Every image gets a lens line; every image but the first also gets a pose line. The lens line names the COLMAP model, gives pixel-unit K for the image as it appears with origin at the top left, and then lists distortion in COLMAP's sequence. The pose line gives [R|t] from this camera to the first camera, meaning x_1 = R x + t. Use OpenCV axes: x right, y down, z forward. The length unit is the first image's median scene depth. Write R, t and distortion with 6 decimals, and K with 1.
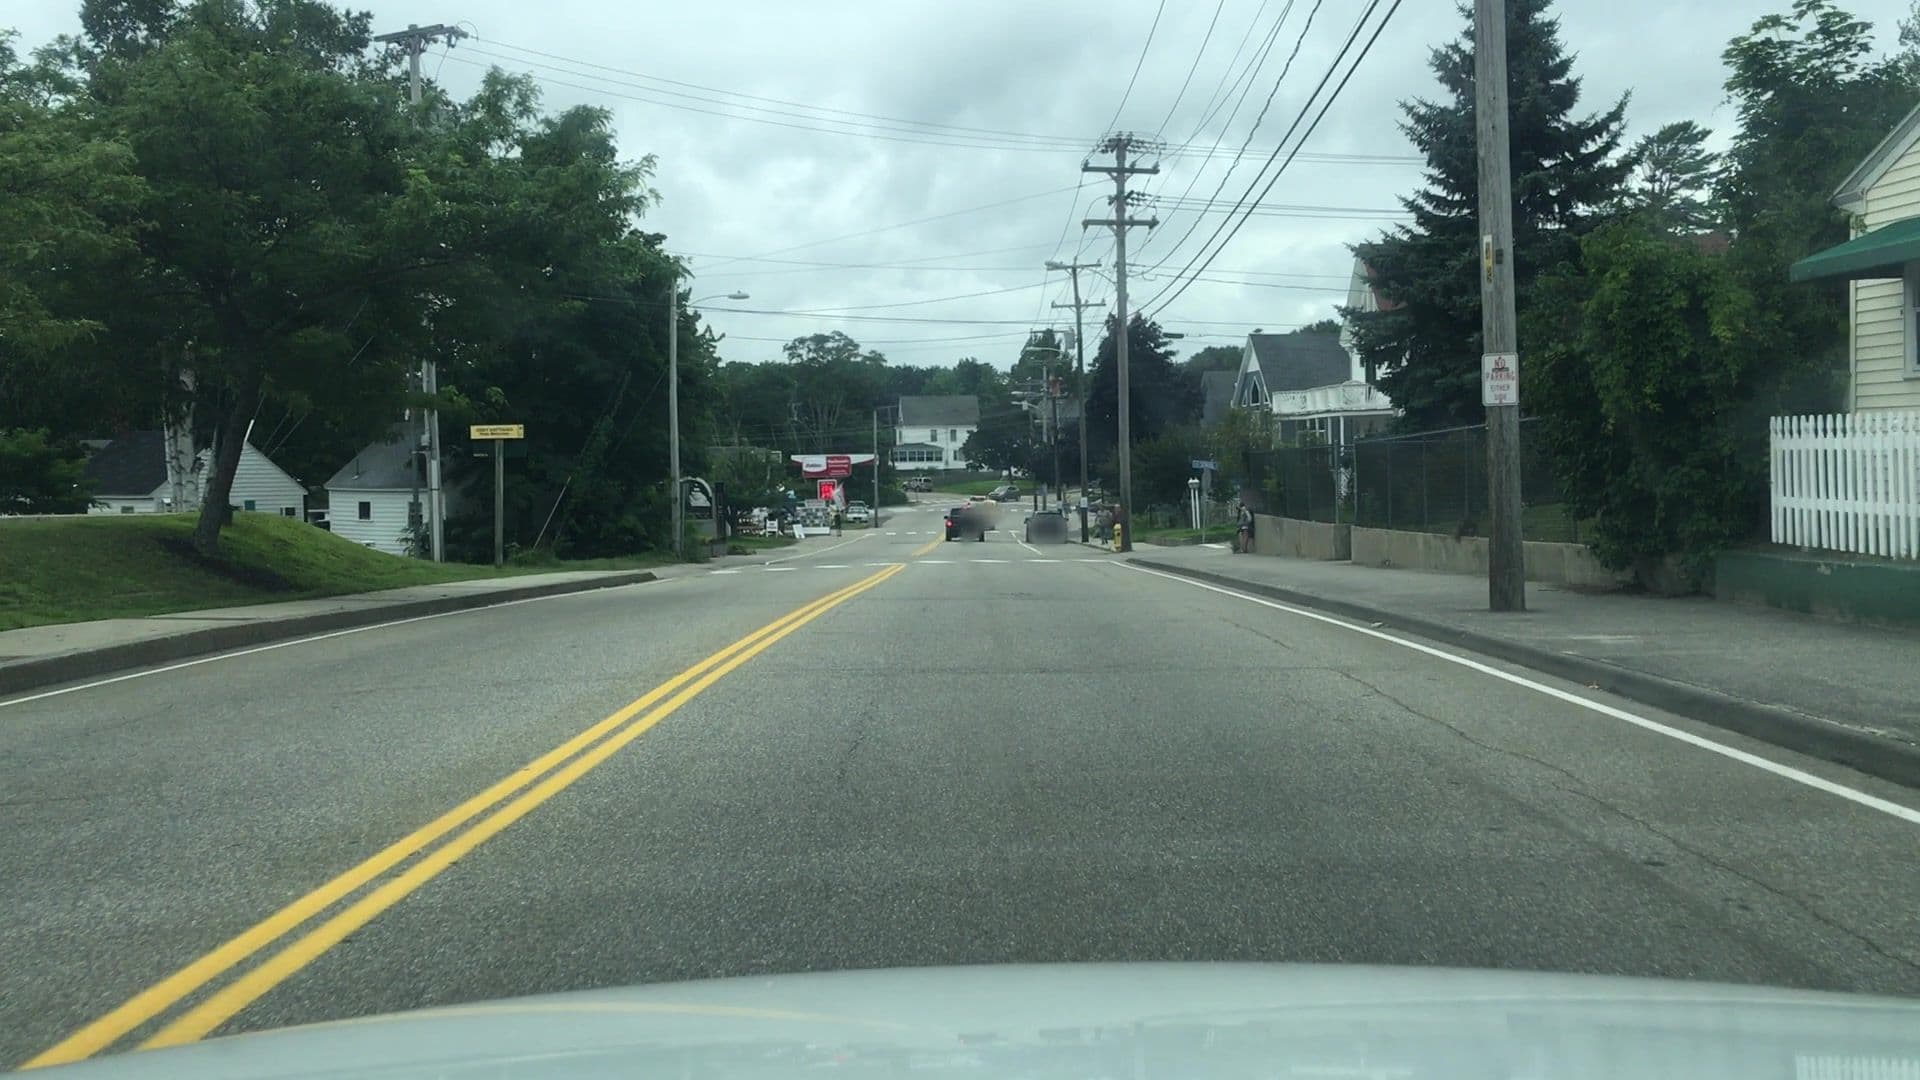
lens RADIAL K [[1530.1, 0, 961.8], [0, 1530.1, 537.8], [0, 0, 1]] dist [0.013658, 0.002514]
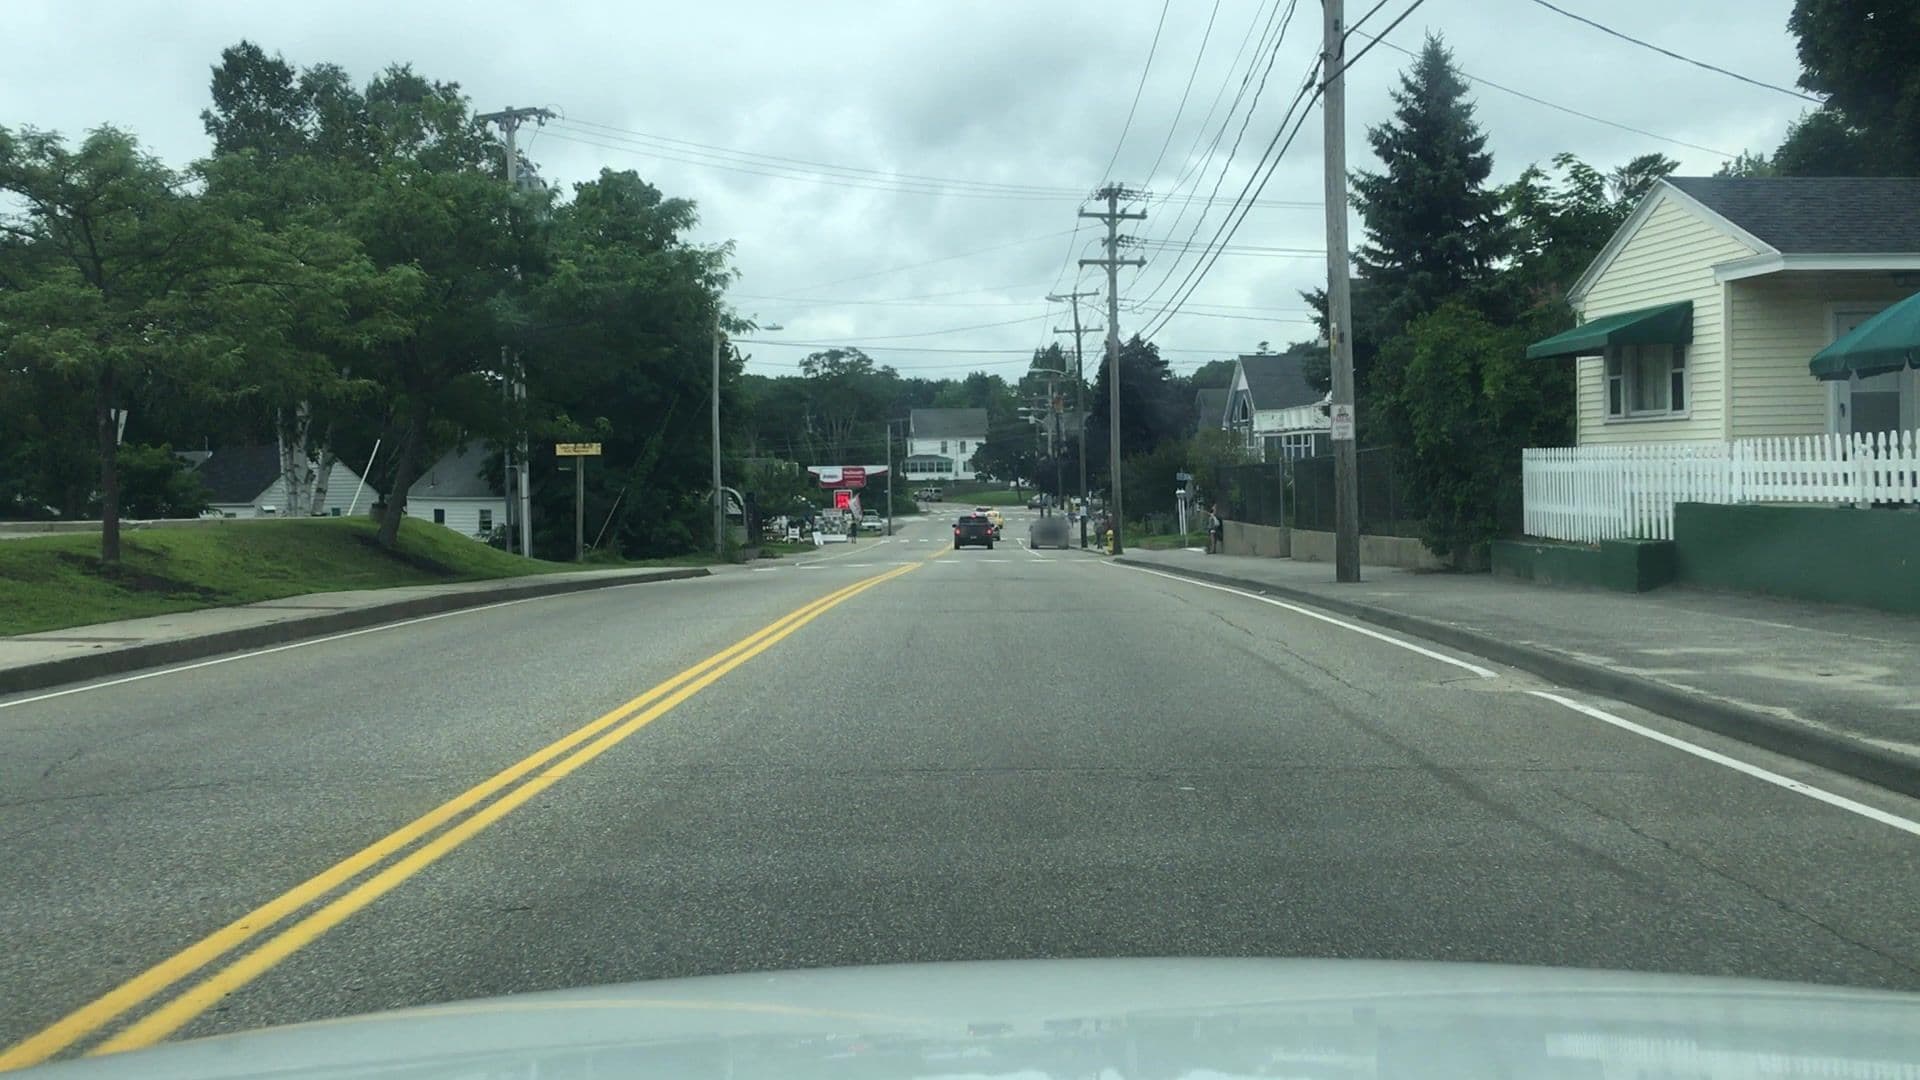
lens RADIAL K [[1530.1, 0, 949.3], [0, 1530.1, 537.7], [0, 0, 1]] dist [0.013658, 0.002514]
pose [[0.999901, 0.002153, -0.013934, 0.000130], [-0.002249, 0.999974, -0.006840, 0.005804], [0.013919, 0.006871, 0.999880, -0.155005]]
